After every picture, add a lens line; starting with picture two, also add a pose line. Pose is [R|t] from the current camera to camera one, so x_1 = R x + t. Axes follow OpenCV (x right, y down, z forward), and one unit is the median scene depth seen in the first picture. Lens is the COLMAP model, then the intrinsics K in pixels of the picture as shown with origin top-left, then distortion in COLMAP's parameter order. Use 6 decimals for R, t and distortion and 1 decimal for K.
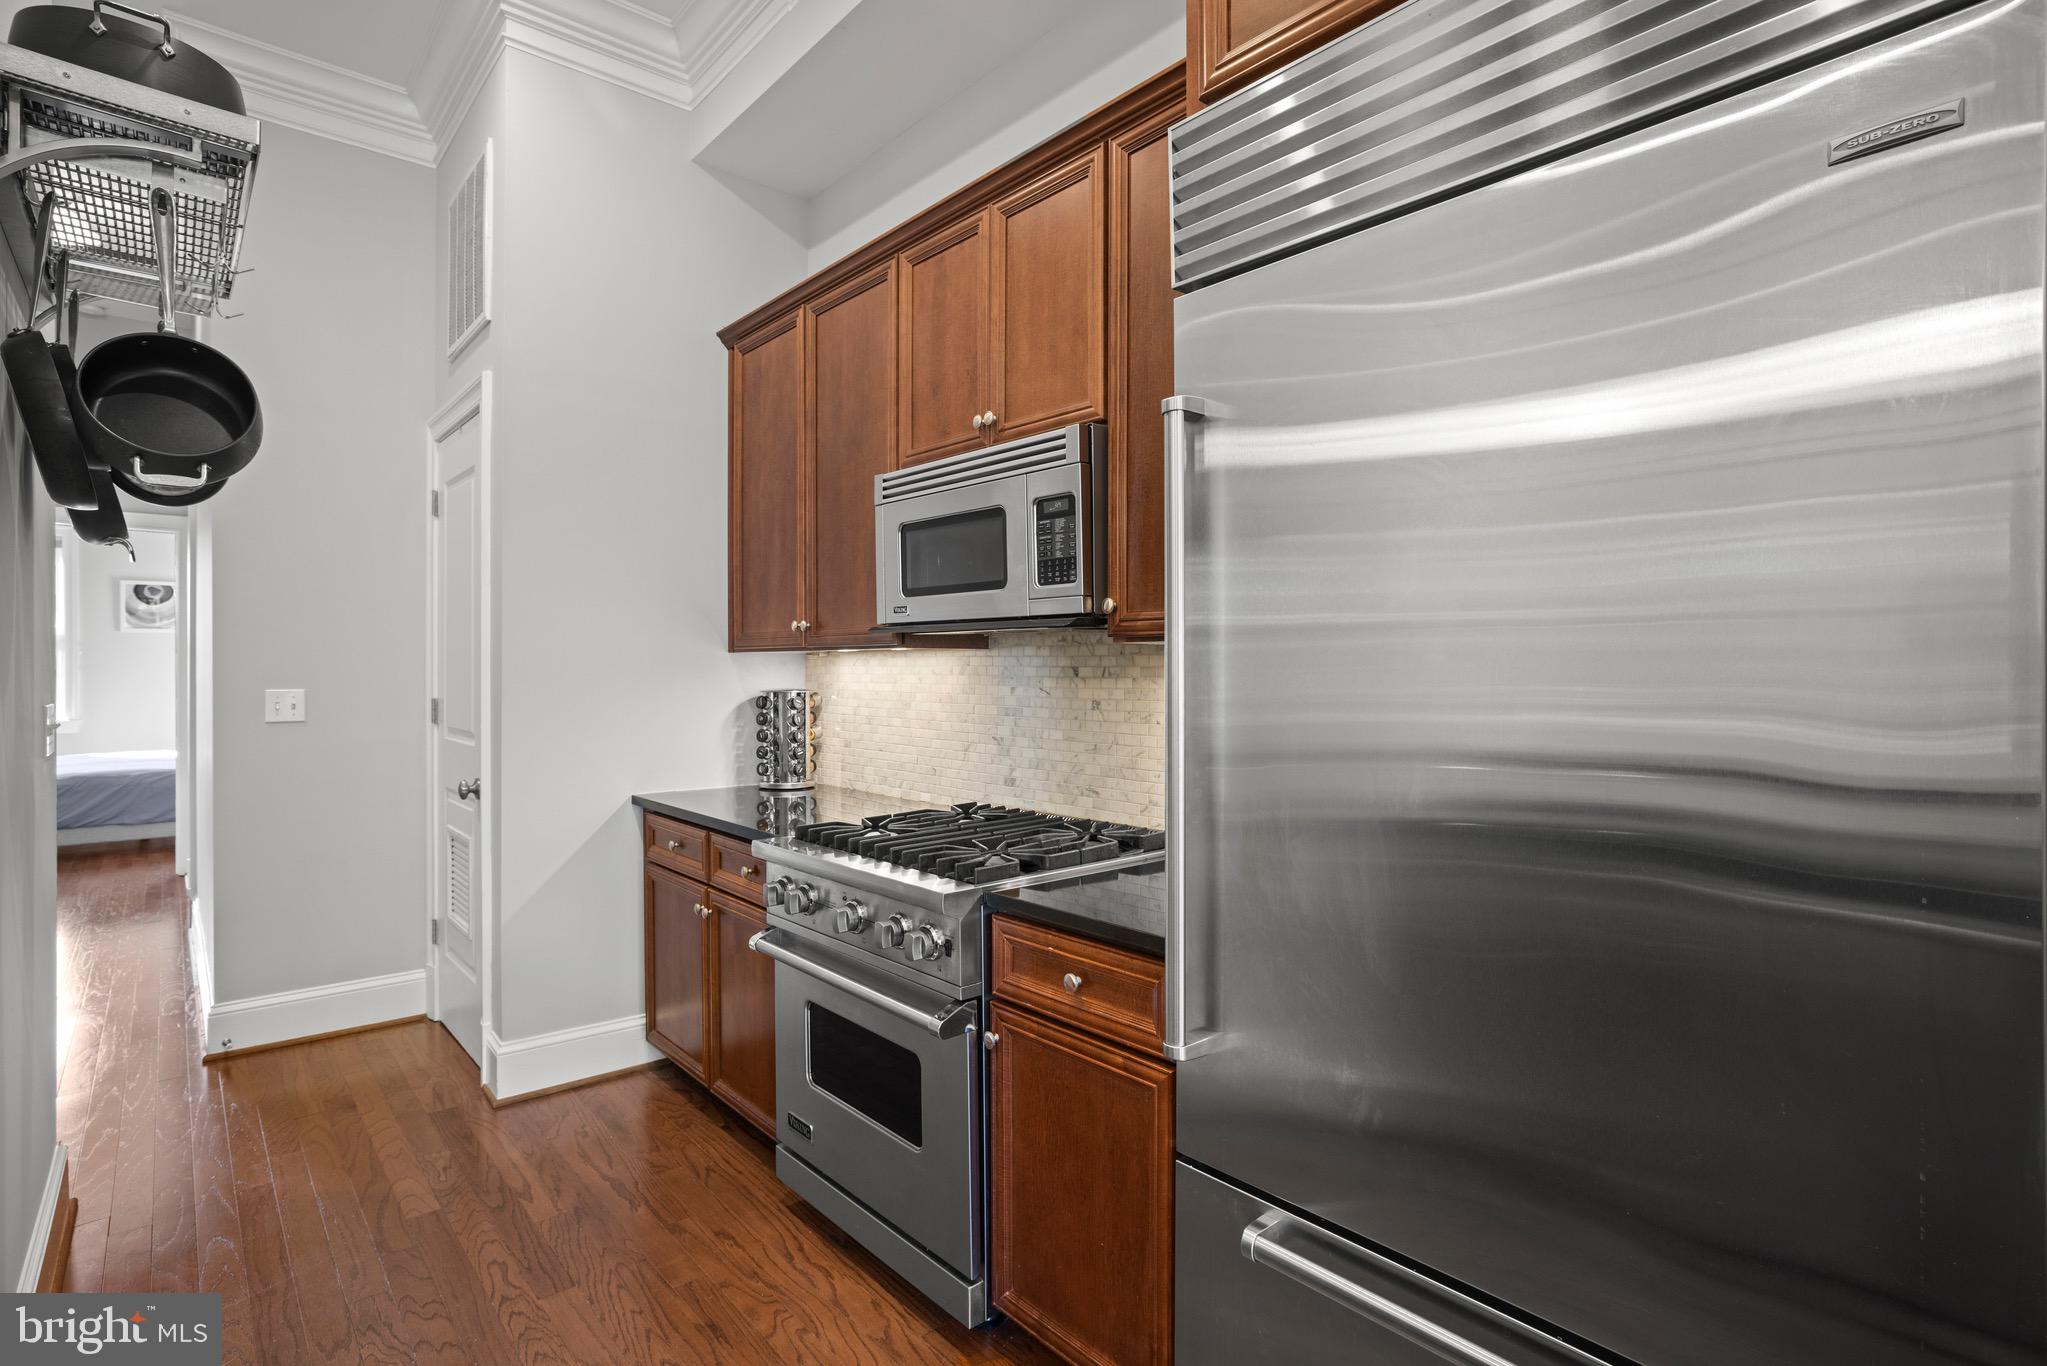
lens RADIAL K [[992.9, 0, 1019.9], [0, 992.9, 672.2], [0, 0, 1]] dist [-0.022803, -0.000090]
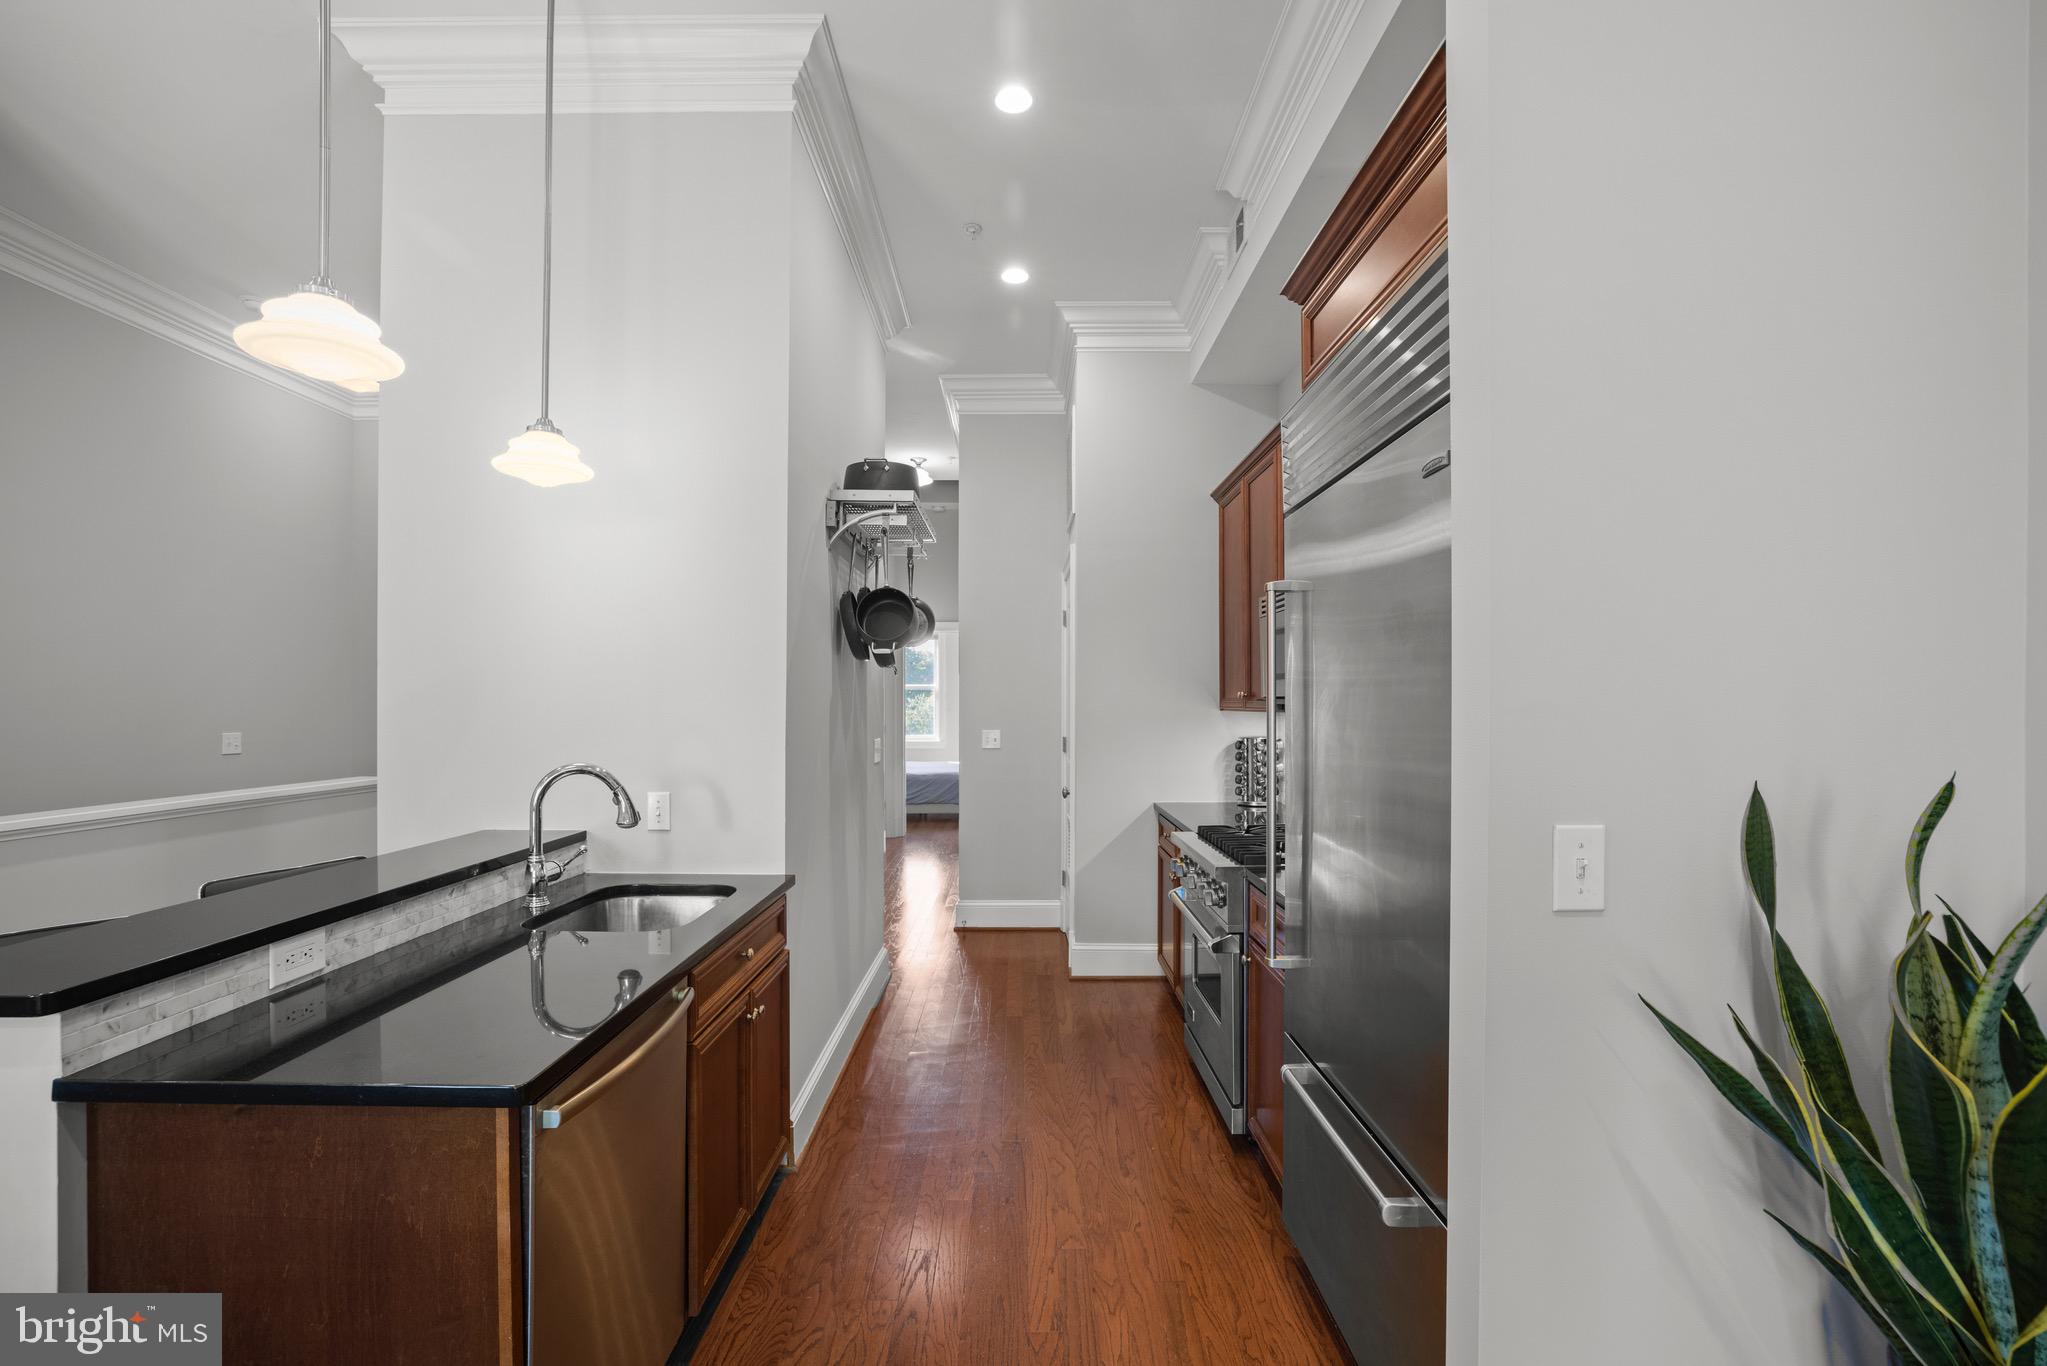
lens RADIAL K [[884.8, 0, 1021.2], [0, 884.8, 698.2], [0, 0, 1]] dist [-0.045293, 0.018865]
pose [[0.757546, -0.006275, -0.652752, 0.437871], [-0.001023, 0.999941, -0.010799, -0.030362], [0.652781, 0.008849, 0.757495, -0.234481]]
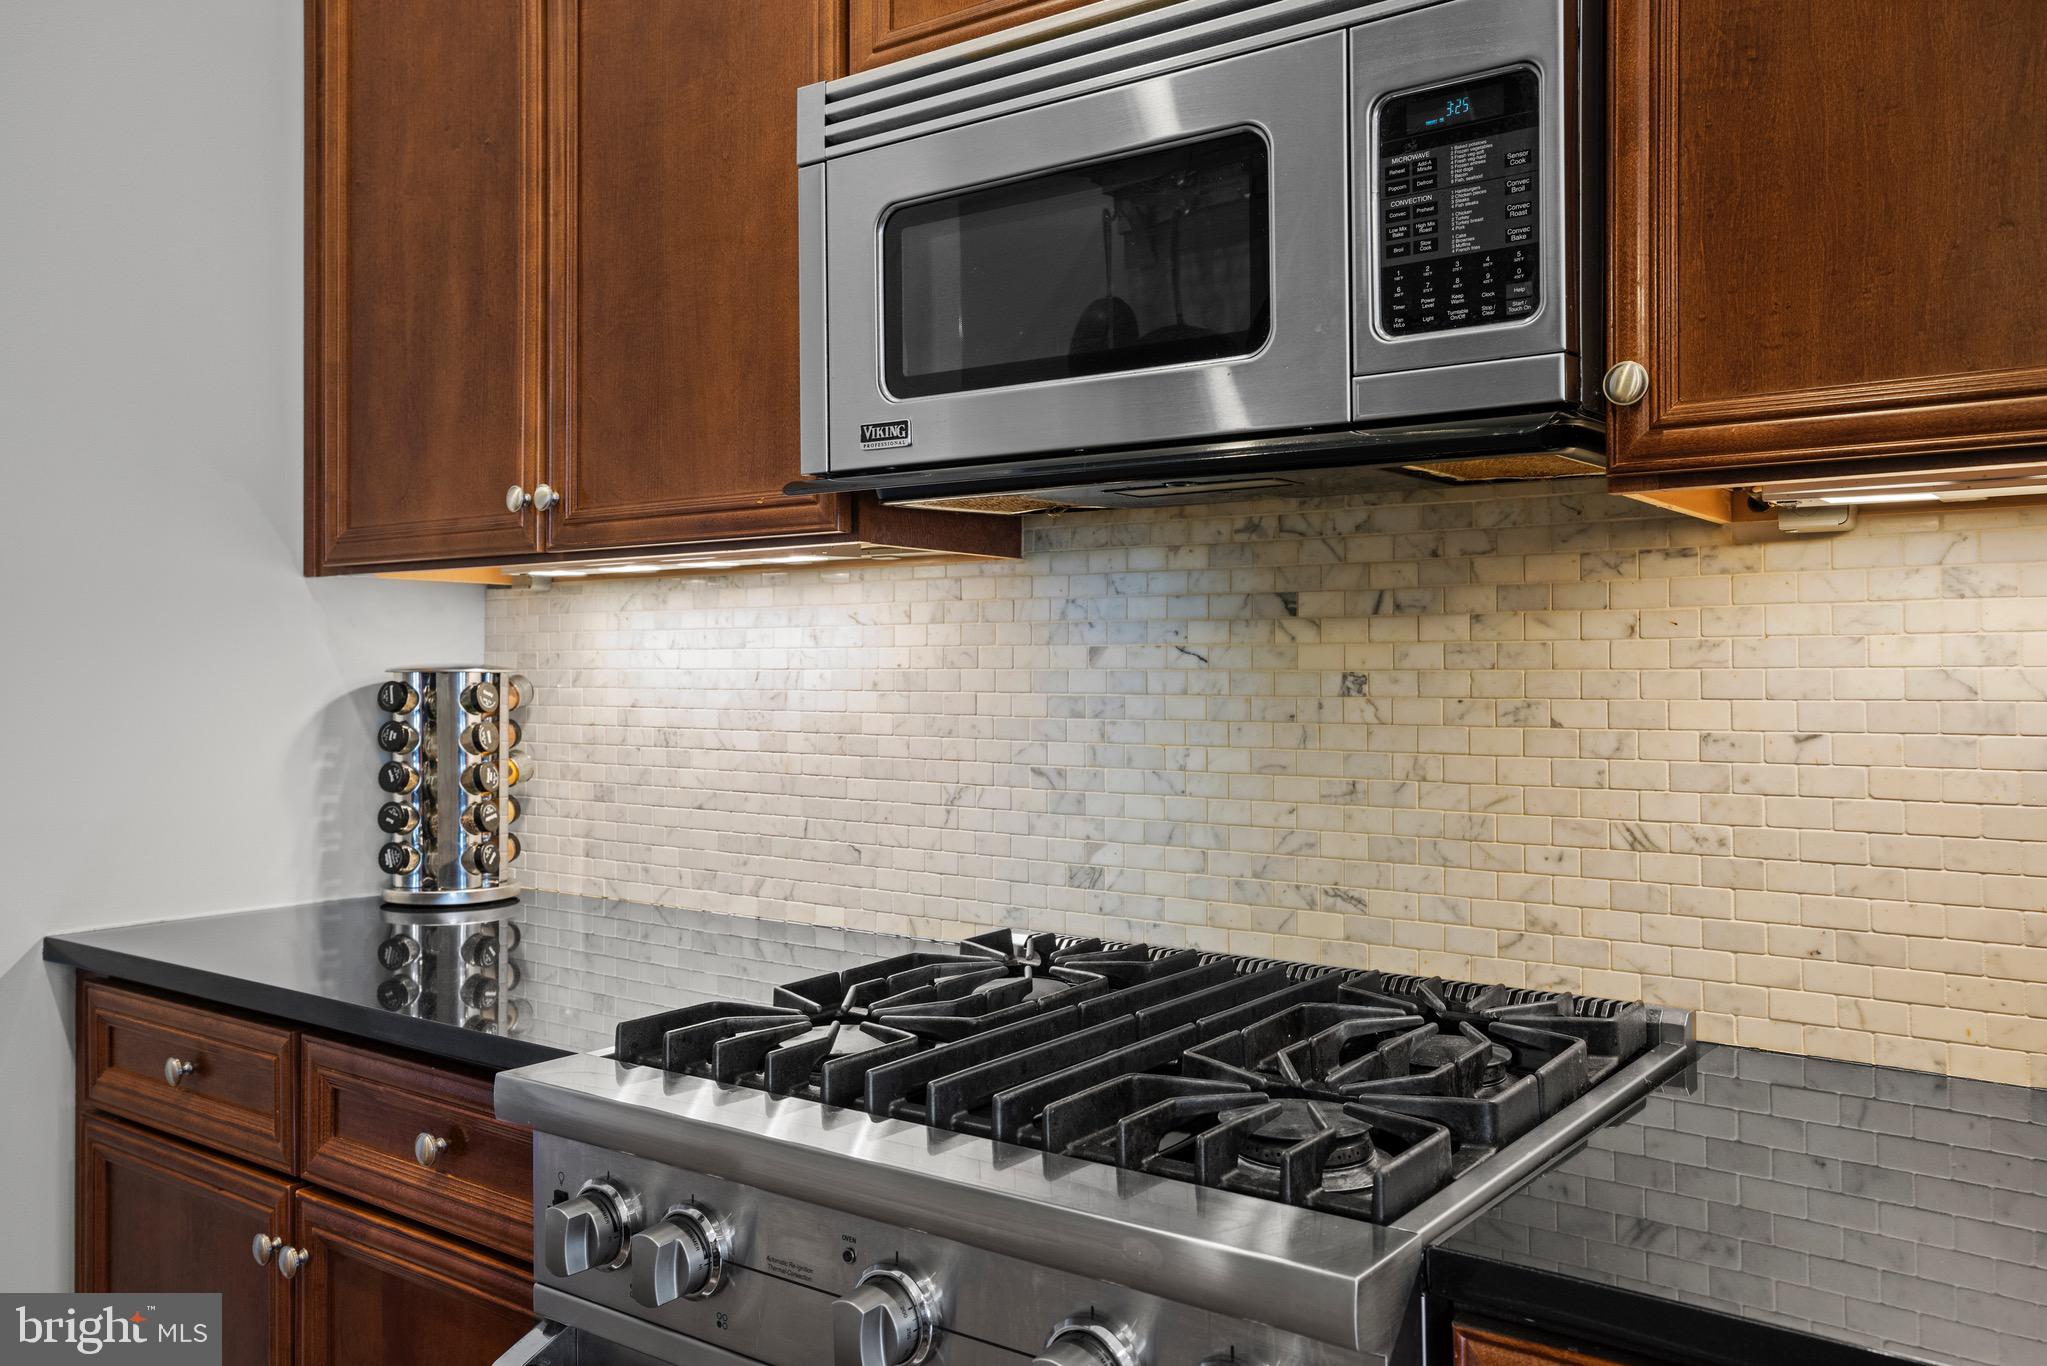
lens RADIAL K [[1596.6, 0, 1005.5], [0, 1596.6, 640.6], [0, 0, 1]] dist [0.014554, 0.011487]
pose [[0.978648, 0.005266, 0.205476, -0.189363], [-0.000143, 0.999689, -0.024939, 0.030368], [-0.205543, 0.024377, 0.978344, 0.374161]]
